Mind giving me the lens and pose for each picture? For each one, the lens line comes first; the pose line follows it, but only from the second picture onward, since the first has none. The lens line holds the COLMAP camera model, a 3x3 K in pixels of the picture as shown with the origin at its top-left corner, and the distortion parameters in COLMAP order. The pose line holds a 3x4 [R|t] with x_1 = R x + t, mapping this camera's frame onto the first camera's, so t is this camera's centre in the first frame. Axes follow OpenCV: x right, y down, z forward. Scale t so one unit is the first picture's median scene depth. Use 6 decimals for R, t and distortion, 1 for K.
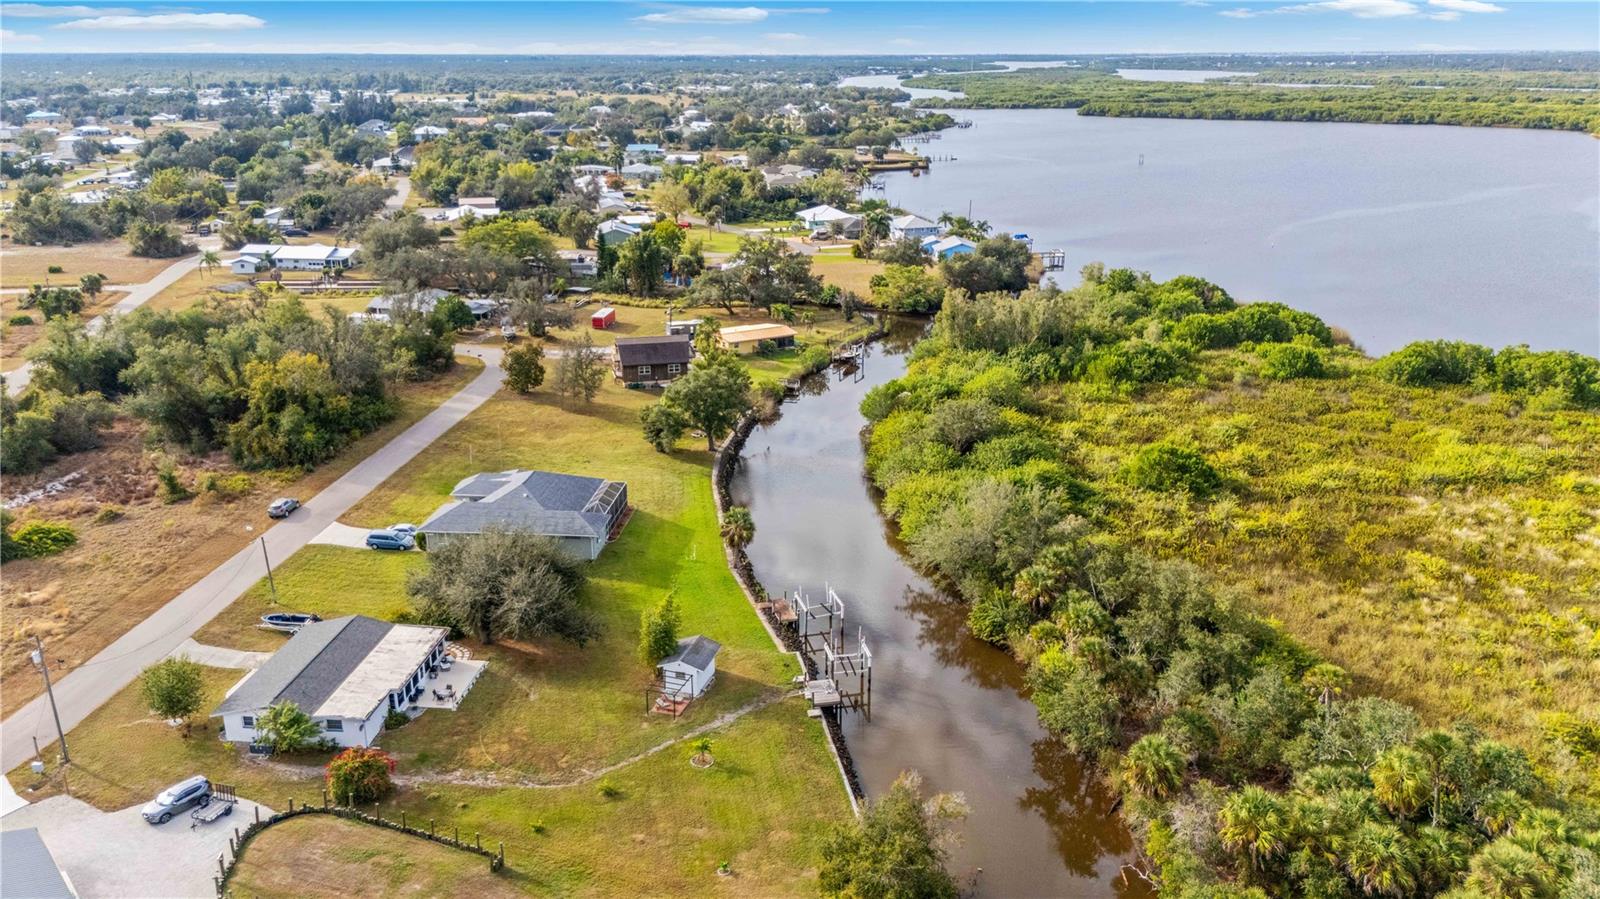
lens RADIAL K [[1178.6, 0, 800.0], [0, 1178.6, 449.5], [0, 0, 1]] dist [0.068229, -0.071548]
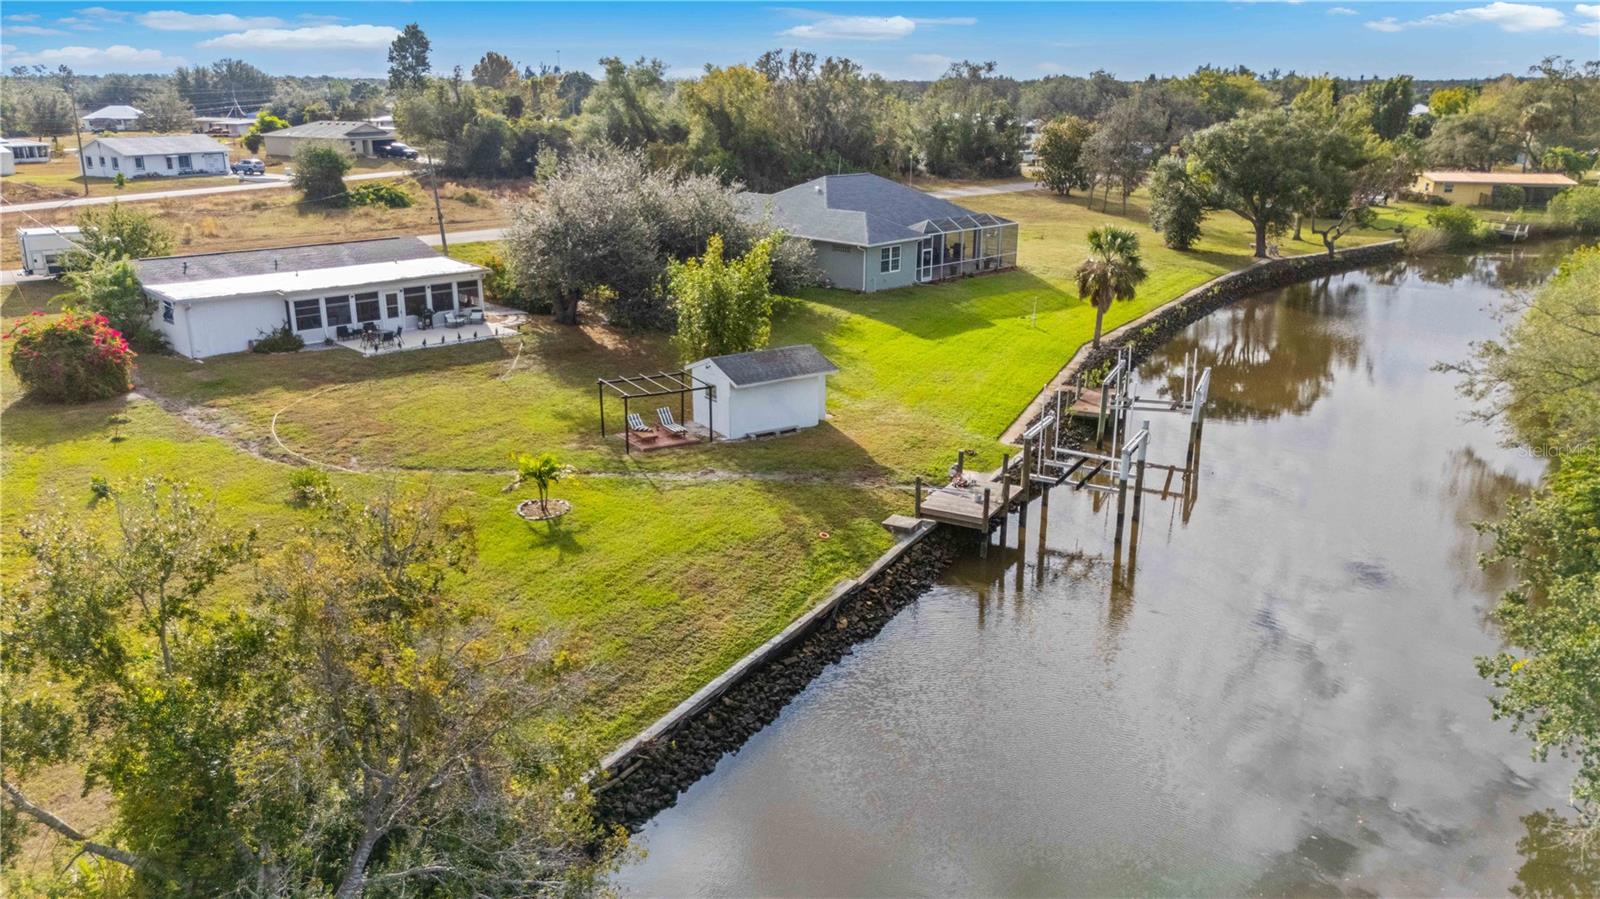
lens RADIAL K [[1178.6, 0, 800.0], [0, 1178.6, 449.5], [0, 0, 1]] dist [0.068229, -0.071548]
pose [[0.760909, 0.193560, -0.619316, 0.175126], [-0.207714, 0.976905, 0.050117, 0.145343], [0.614714, 0.090506, 0.783540, 0.520847]]
